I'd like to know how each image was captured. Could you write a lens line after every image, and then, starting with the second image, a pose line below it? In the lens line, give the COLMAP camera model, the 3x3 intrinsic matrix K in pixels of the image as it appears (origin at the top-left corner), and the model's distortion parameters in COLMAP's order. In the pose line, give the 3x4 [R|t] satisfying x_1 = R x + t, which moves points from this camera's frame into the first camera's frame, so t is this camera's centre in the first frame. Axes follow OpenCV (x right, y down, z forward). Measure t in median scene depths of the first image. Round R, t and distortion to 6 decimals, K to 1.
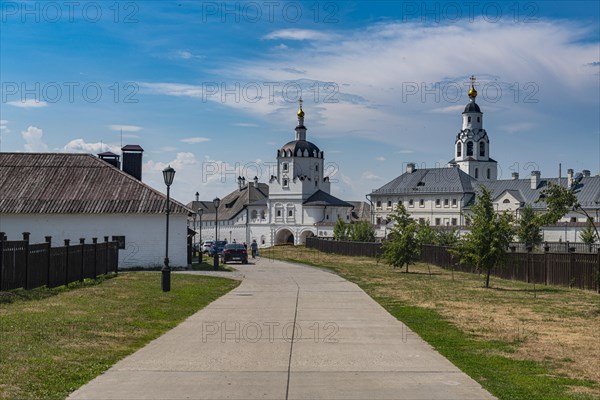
lens RADIAL K [[600.2, 0, 300.0], [0, 600.2, 200.0], [0, 0, 1]] dist [-0.007469, -0.003499]
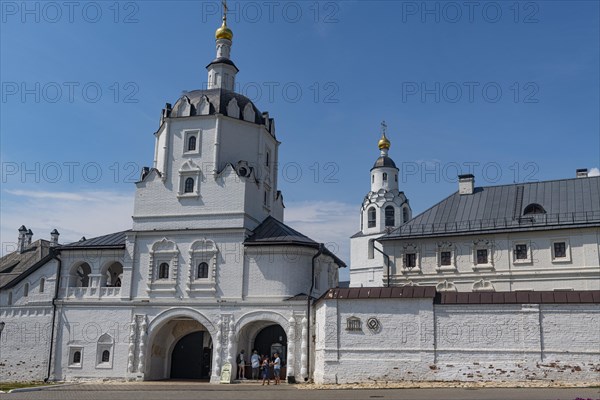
lens RADIAL K [[600.2, 0, 300.0], [0, 600.2, 200.0], [0, 0, 1]] dist [-0.007469, -0.003499]
pose [[0.935266, 0.088246, 0.342767, -0.083266], [-0.024134, 0.982066, -0.186984, 0.044842], [-0.353121, 0.166608, 0.920624, 0.641069]]
